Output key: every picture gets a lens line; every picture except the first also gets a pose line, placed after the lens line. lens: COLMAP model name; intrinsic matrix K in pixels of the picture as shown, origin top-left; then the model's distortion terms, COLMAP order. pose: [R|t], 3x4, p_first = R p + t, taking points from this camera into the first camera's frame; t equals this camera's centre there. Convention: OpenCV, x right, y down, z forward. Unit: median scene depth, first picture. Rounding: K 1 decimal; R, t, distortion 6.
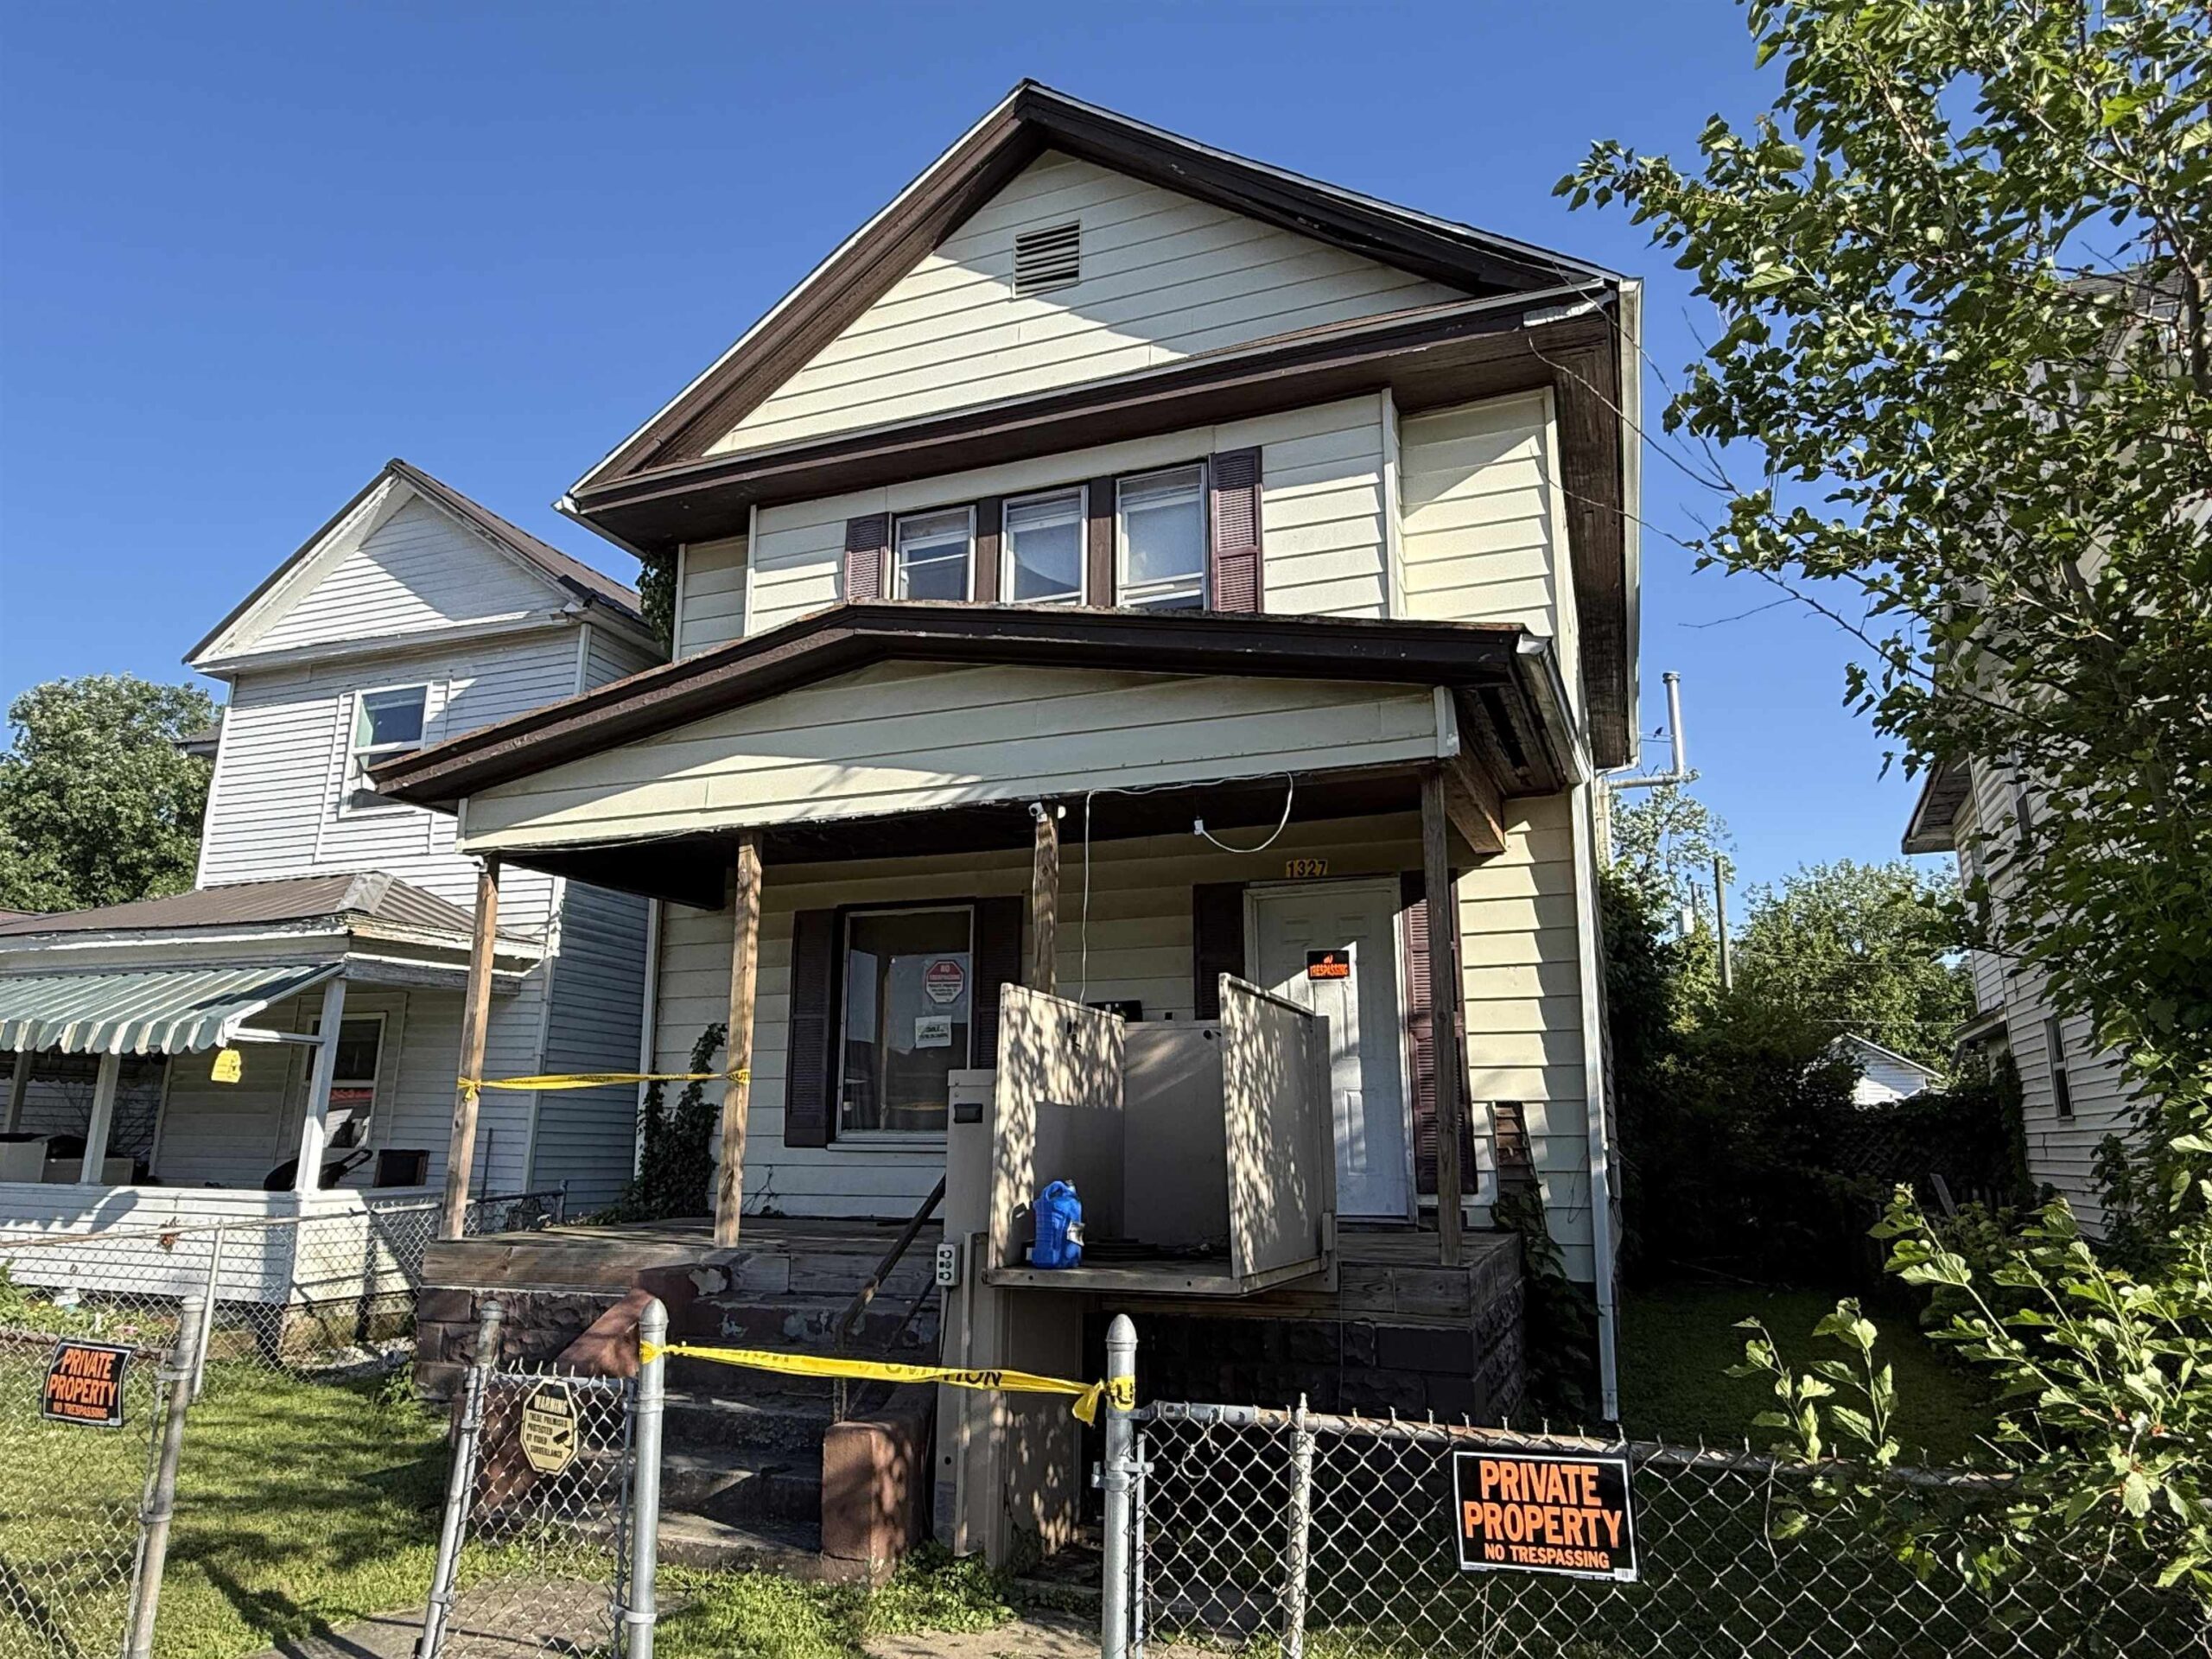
lens RADIAL K [[1400.5, 0, 1108.1], [0, 1400.5, 831.4], [0, 0, 1]] dist [0.002797, -0.000472]
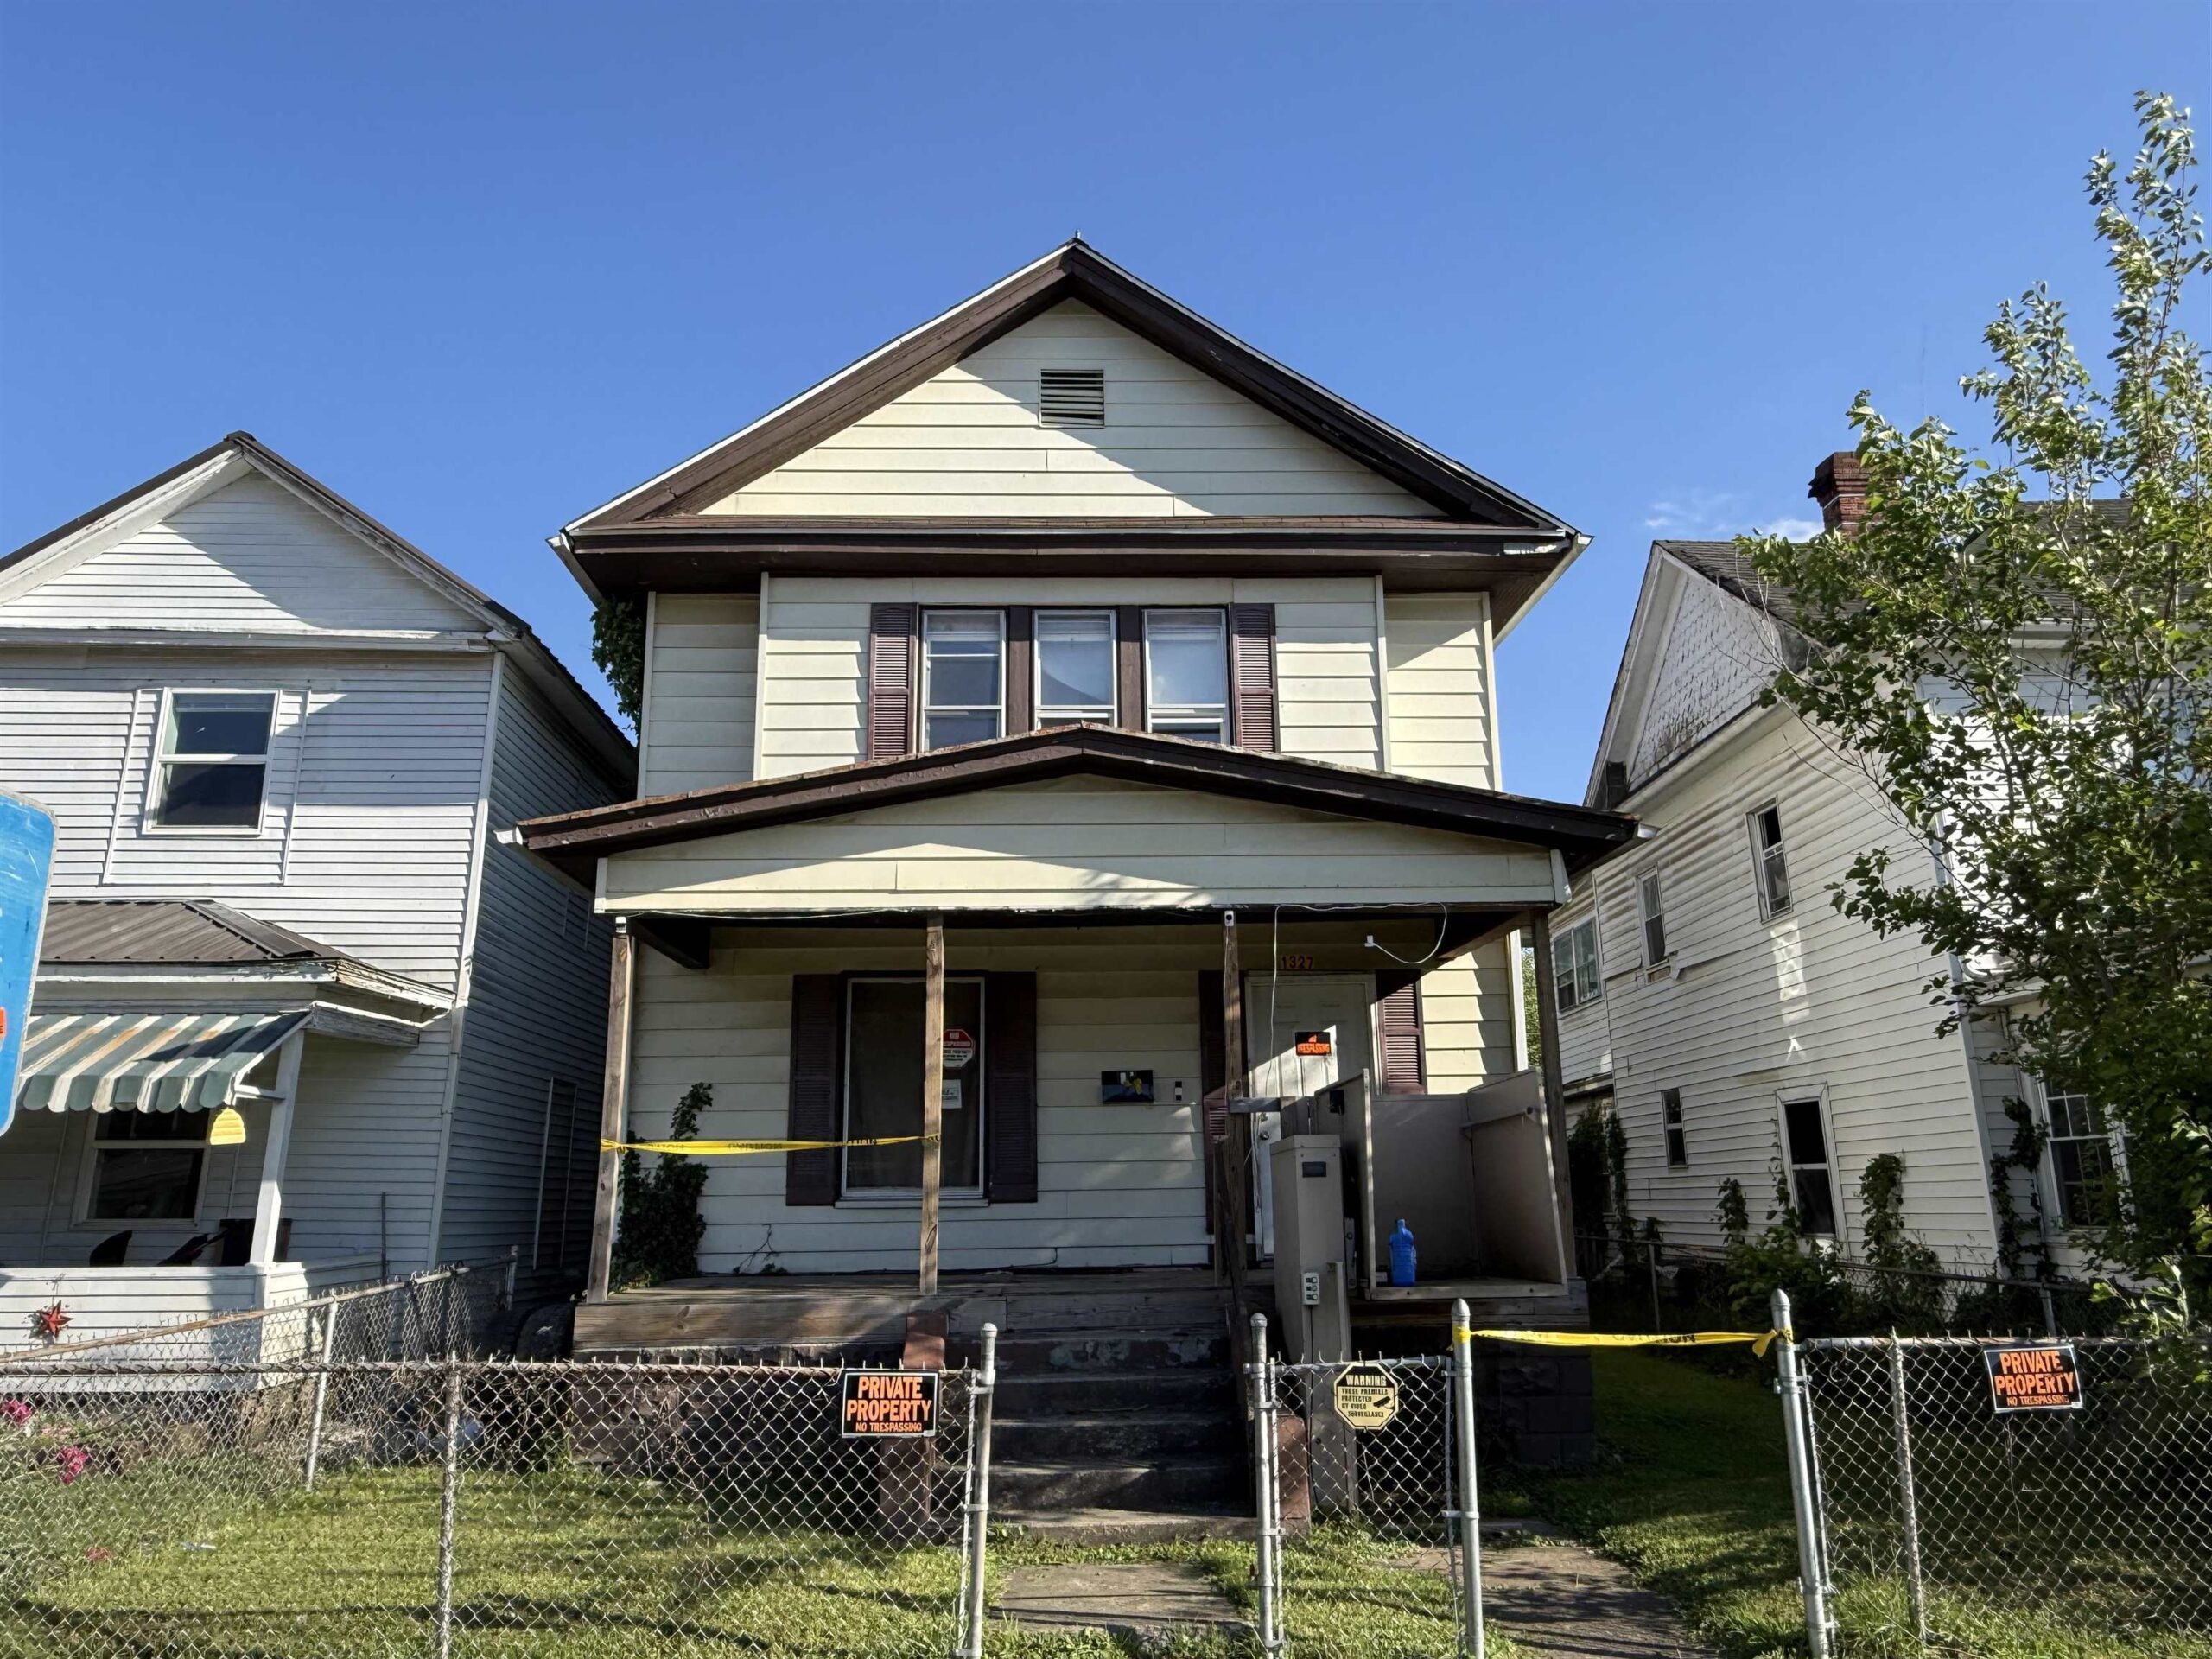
lens RADIAL K [[1490.3, 0, 1112.5], [0, 1490.3, 830.4], [0, 0, 1]] dist [-0.000368, 0.001790]
pose [[0.917264, 0.079247, 0.390315, -0.474245], [-0.069639, 0.996820, -0.038733, -0.023804], [-0.392144, 0.008347, 0.919866, -0.103157]]
